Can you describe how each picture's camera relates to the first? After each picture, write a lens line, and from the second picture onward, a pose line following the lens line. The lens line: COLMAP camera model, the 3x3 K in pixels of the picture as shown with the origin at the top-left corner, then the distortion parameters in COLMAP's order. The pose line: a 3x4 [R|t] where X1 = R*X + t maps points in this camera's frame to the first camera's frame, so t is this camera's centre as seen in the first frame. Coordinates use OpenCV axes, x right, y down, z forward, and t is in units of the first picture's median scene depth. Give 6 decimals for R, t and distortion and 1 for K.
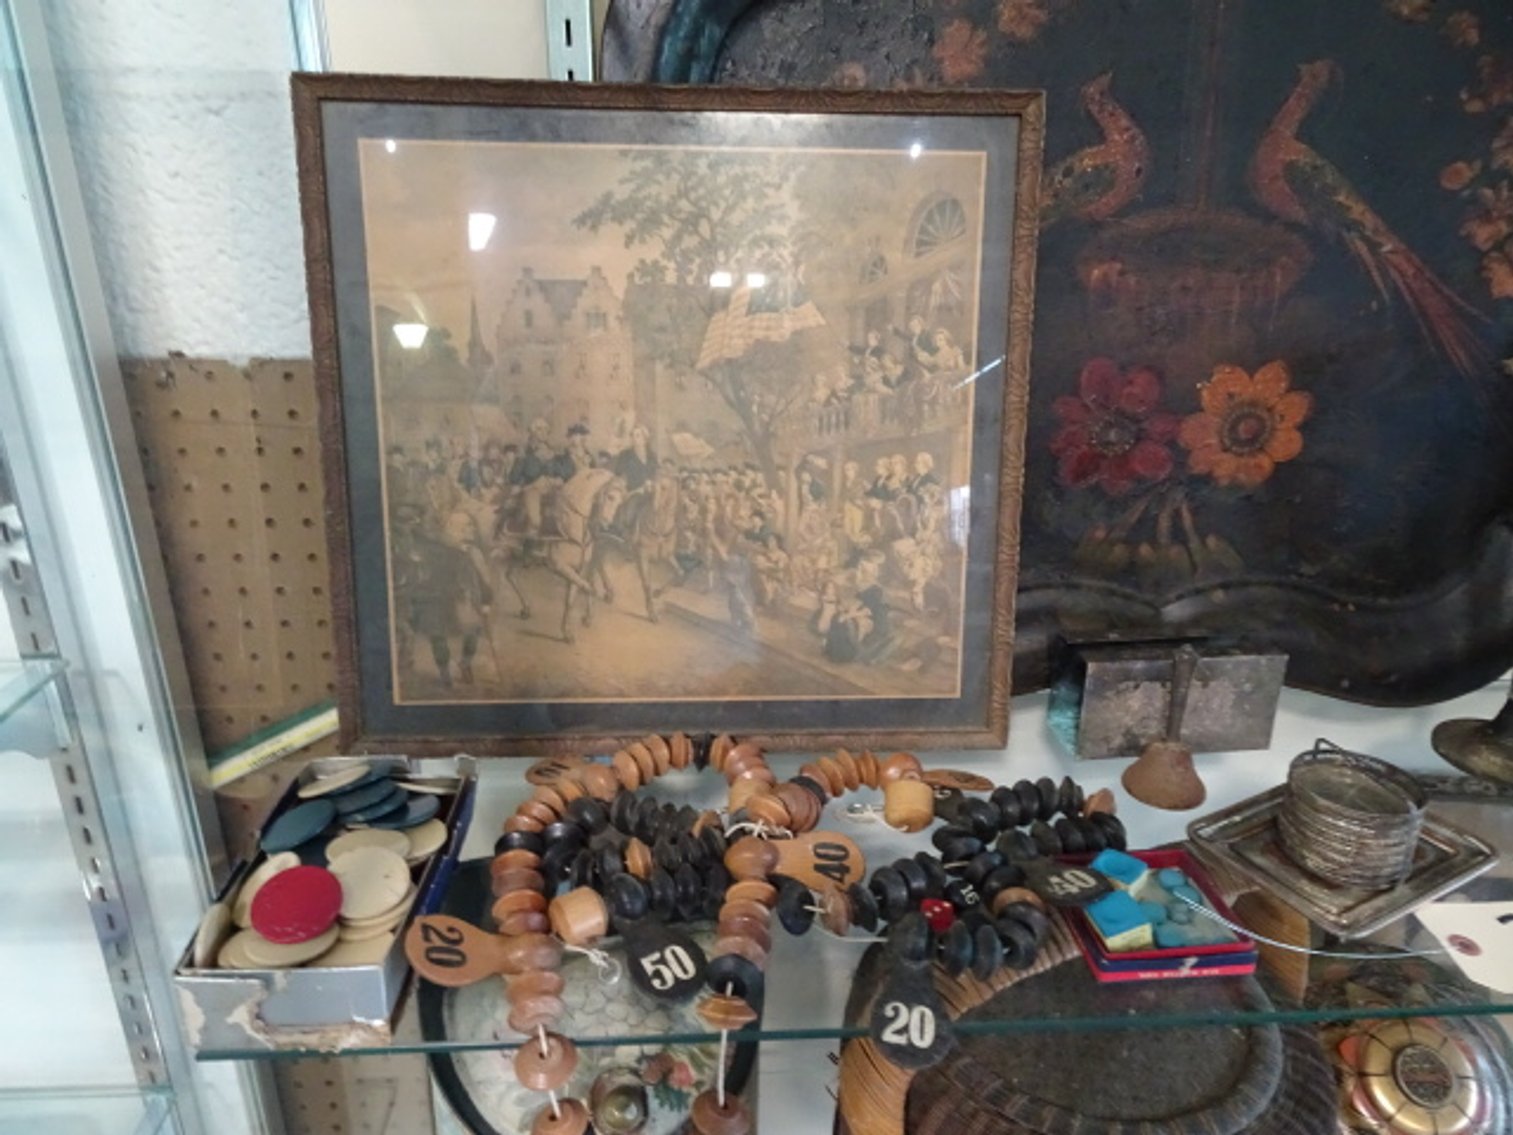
lens RADIAL K [[1079.7, 0, 756.5], [0, 1079.7, 567.5], [0, 0, 1]] dist [0.014812, -0.005271]
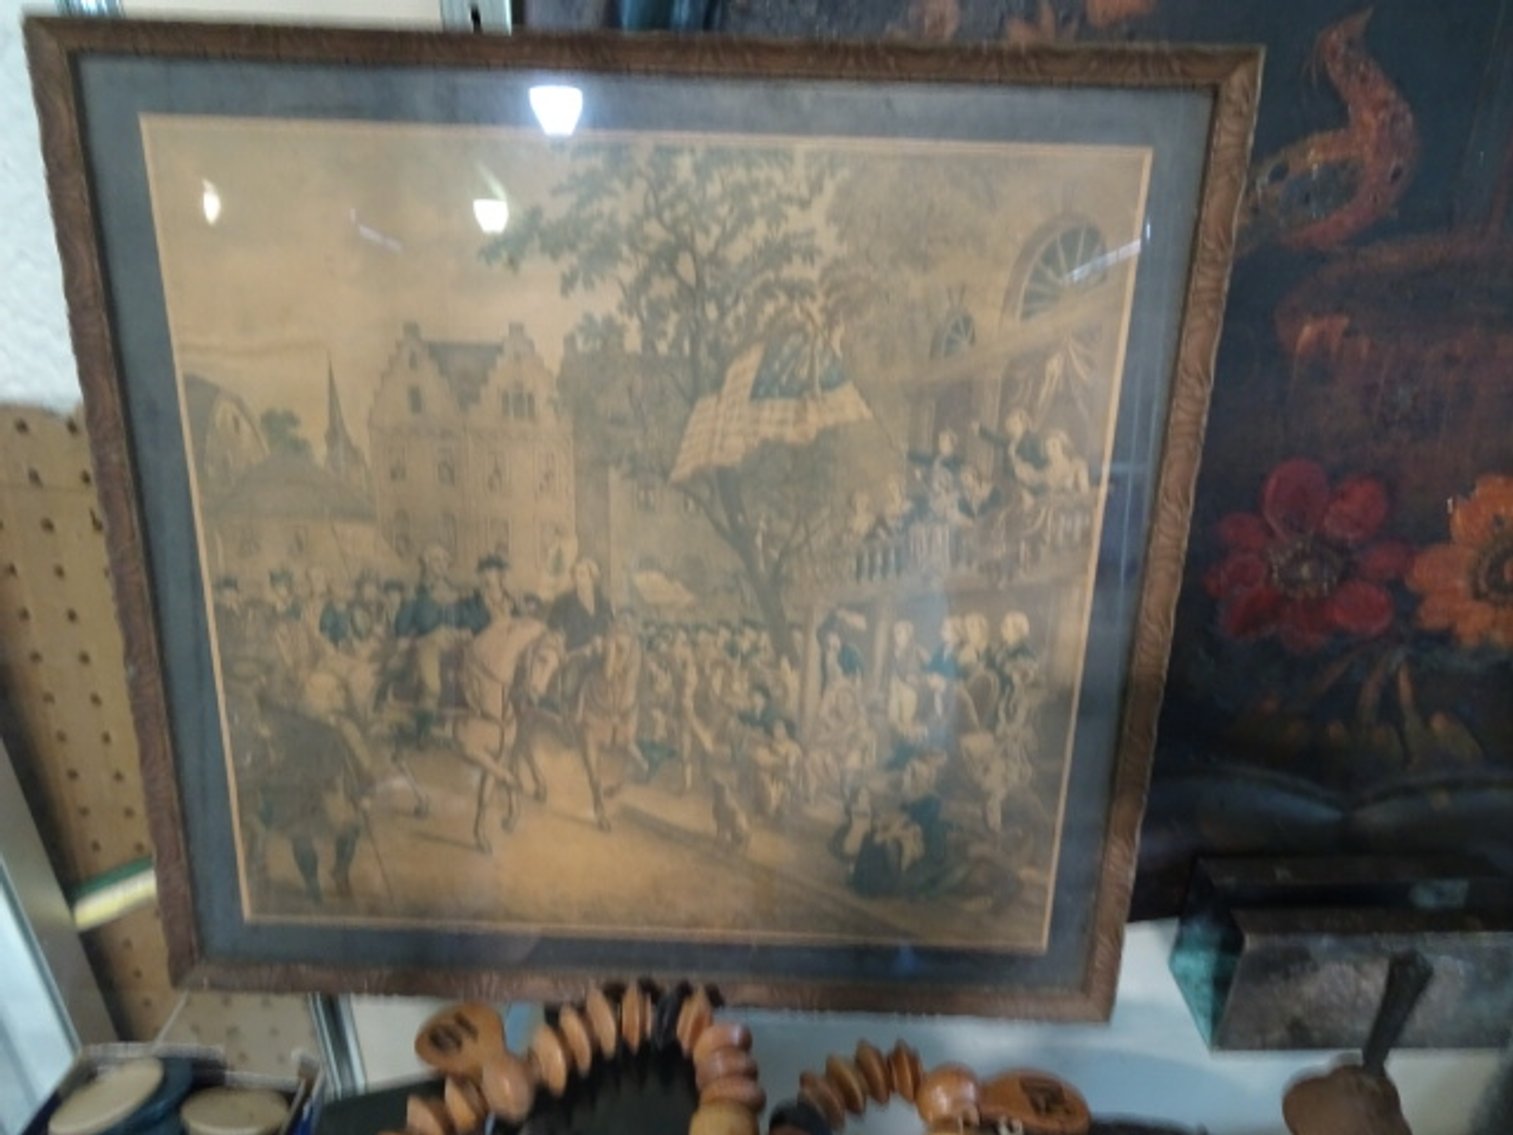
lens RADIAL K [[1079.7, 0, 756.5], [0, 1079.7, 567.5], [0, 0, 1]] dist [0.014812, -0.005271]
pose [[0.996276, 0.047812, -0.071748, 0.044359], [-0.040262, 0.993844, 0.103215, -0.196696], [0.076241, -0.099942, 0.992068, 0.343160]]
